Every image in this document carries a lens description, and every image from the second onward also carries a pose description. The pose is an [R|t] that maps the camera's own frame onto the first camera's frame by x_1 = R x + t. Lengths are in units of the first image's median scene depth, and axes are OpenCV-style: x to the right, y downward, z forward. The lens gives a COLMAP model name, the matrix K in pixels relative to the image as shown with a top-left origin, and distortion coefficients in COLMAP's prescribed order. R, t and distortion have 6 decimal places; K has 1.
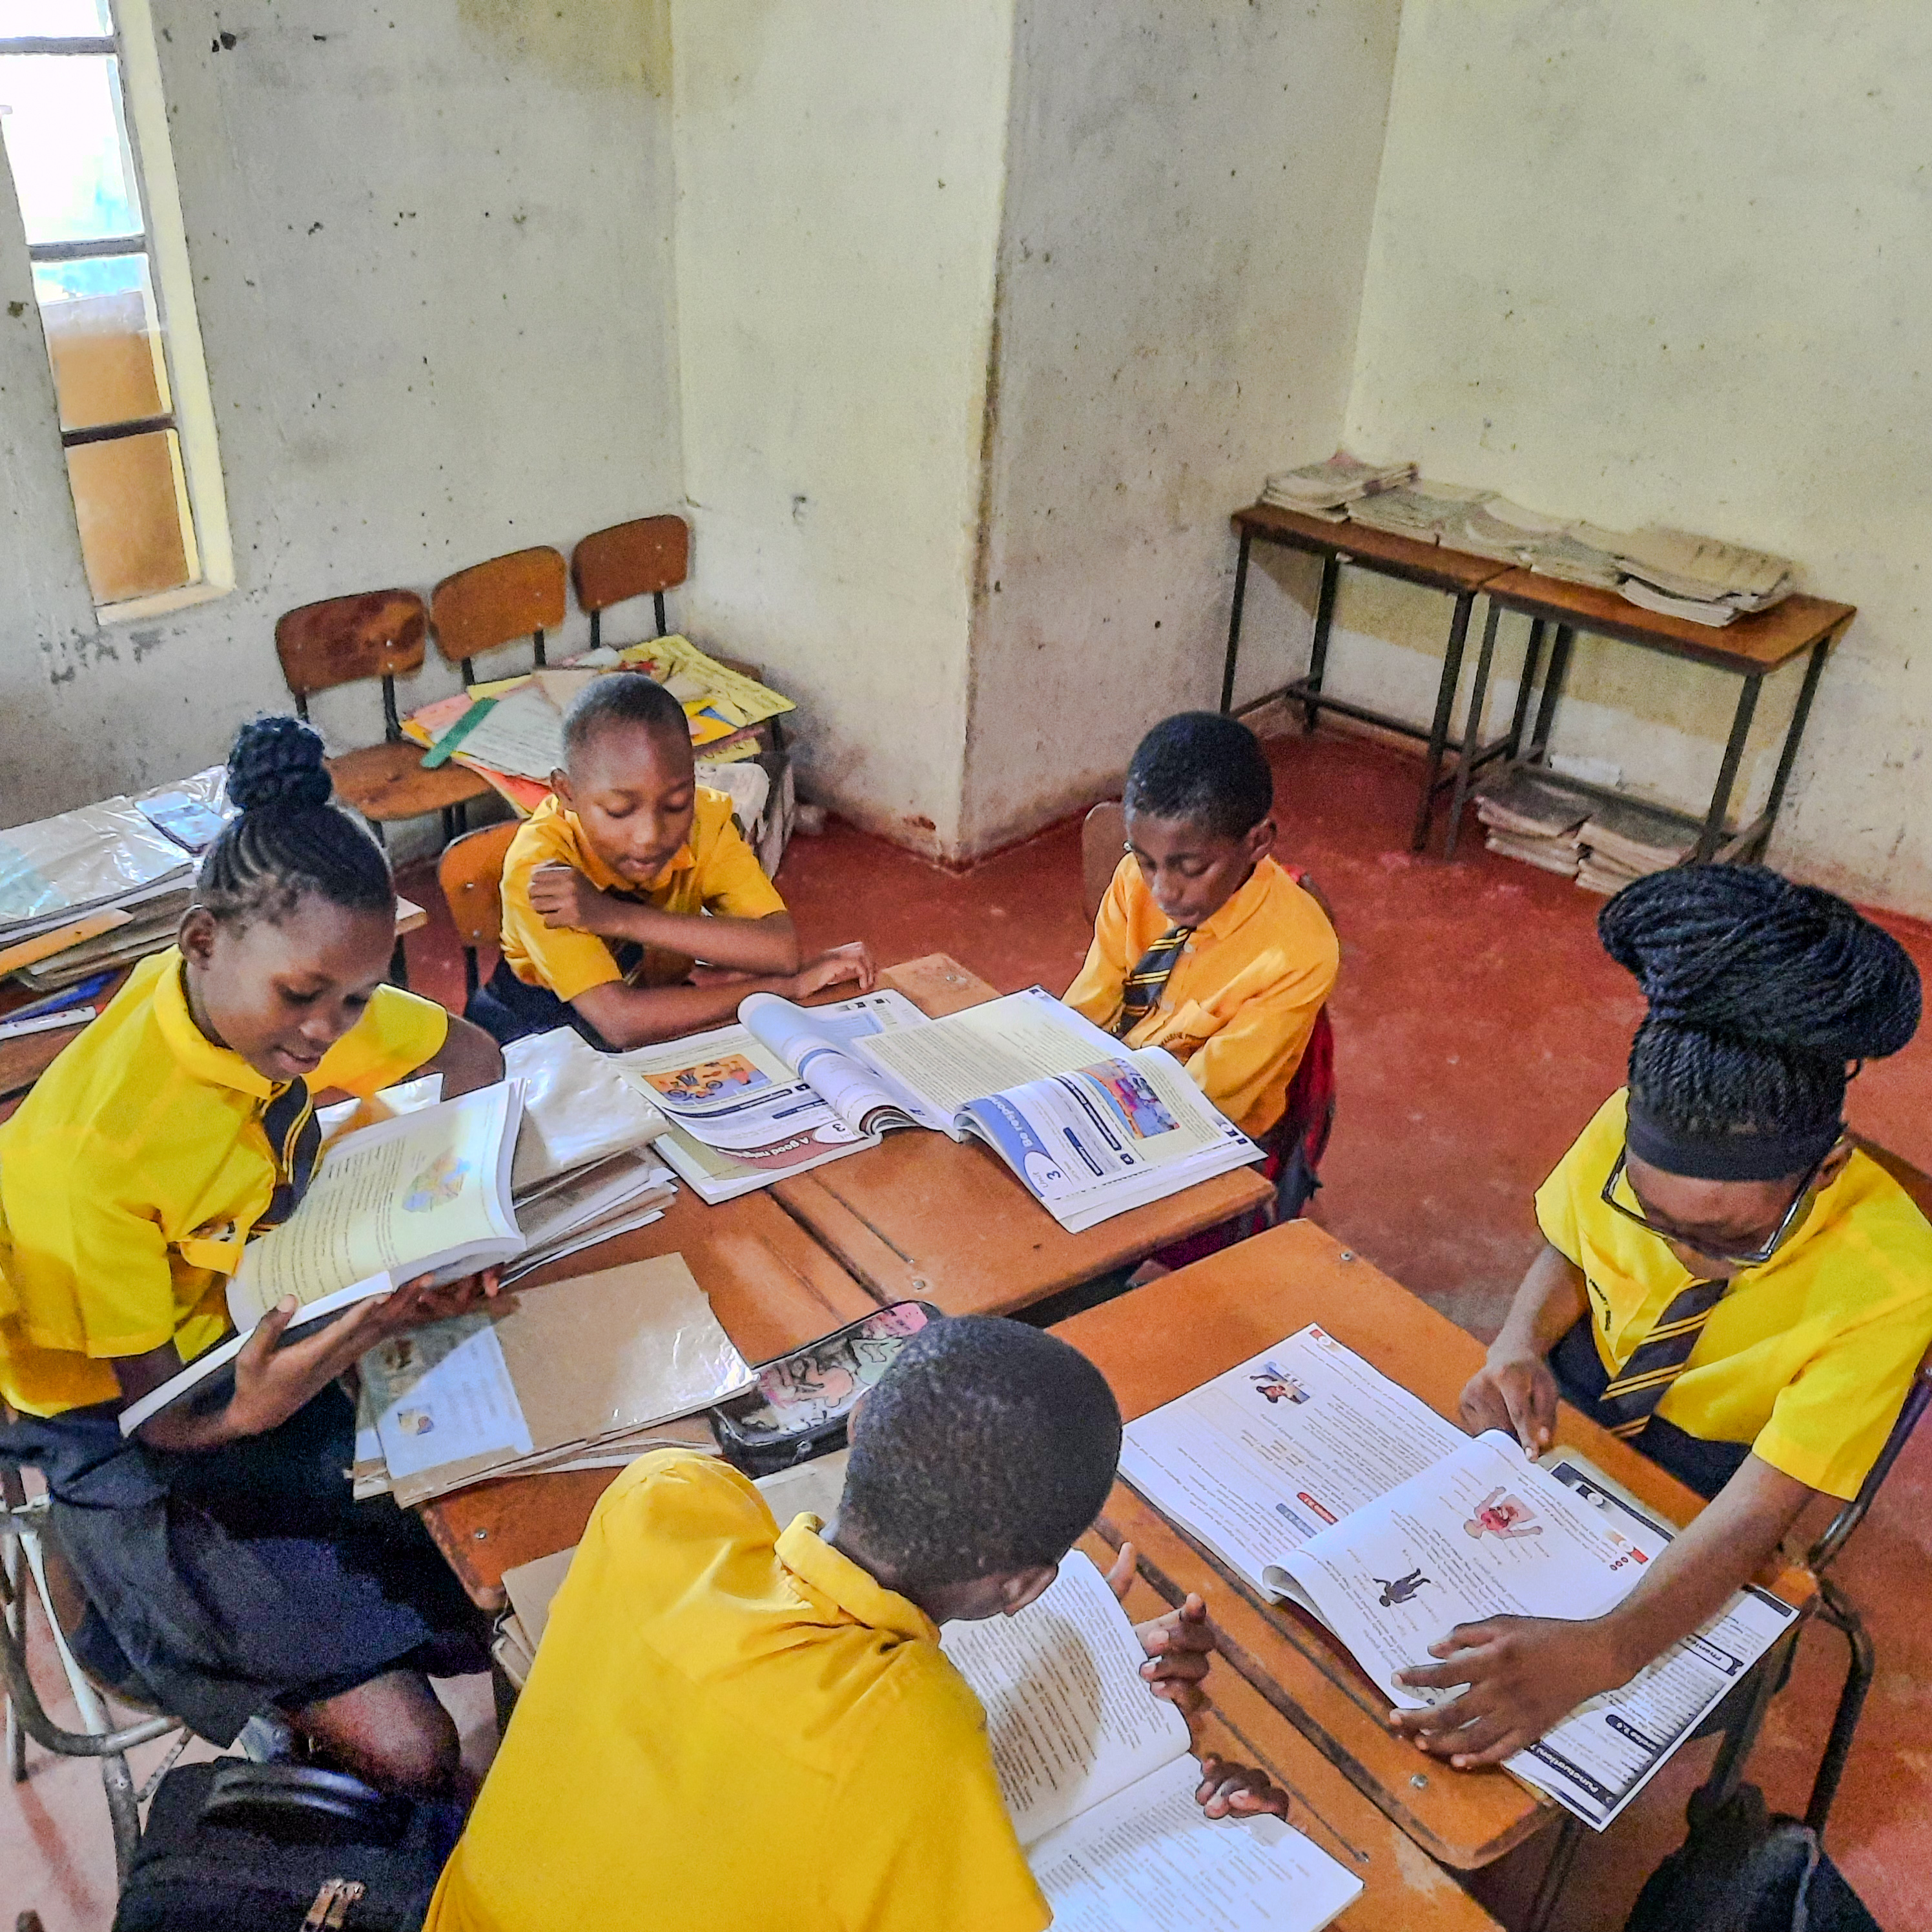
lens RADIAL K [[1885.0, 0, 1003.5], [0, 1885.0, 969.5], [0, 0, 1]] dist [0.020516, -0.070148]
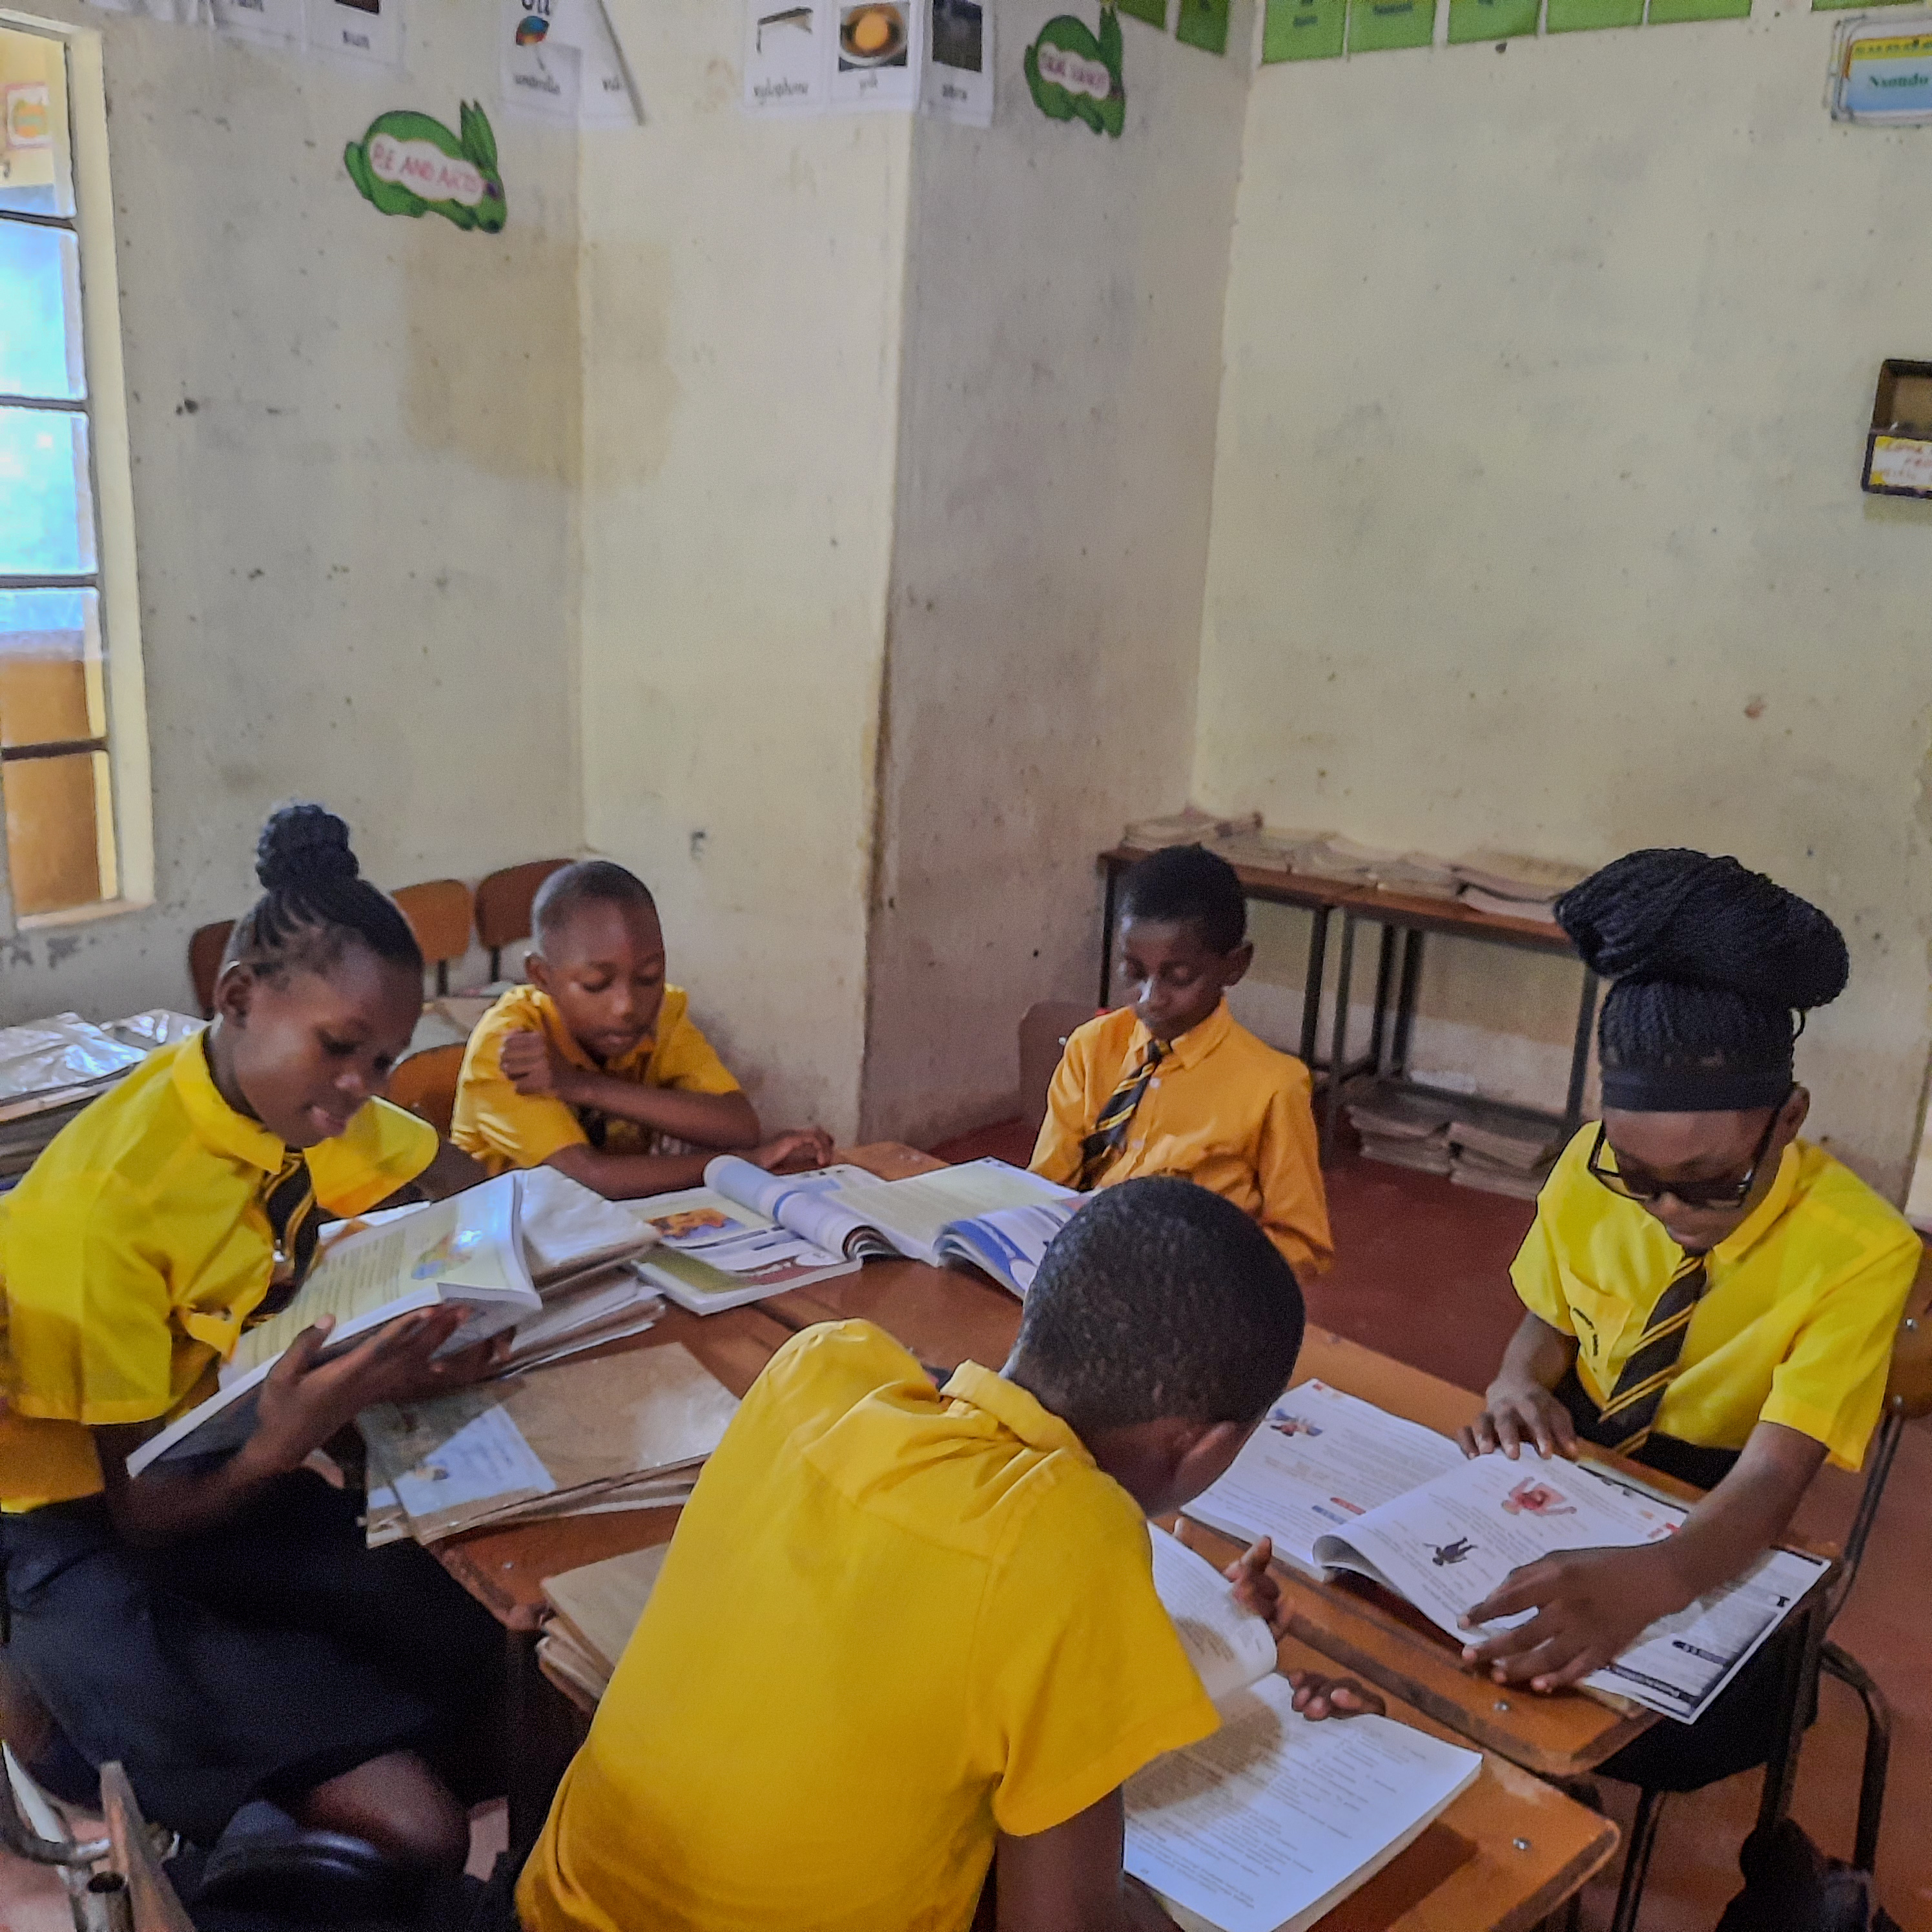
lens RADIAL K [[1901.3, 0, 990.9], [0, 1901.3, 964.2], [0, 0, 1]] dist [0.013026, -0.067972]
pose [[0.994839, -0.026450, 0.097962, -0.082844], [0.052547, 0.960183, -0.274385, 0.197107], [-0.086804, 0.278116, 0.956617, -0.021589]]
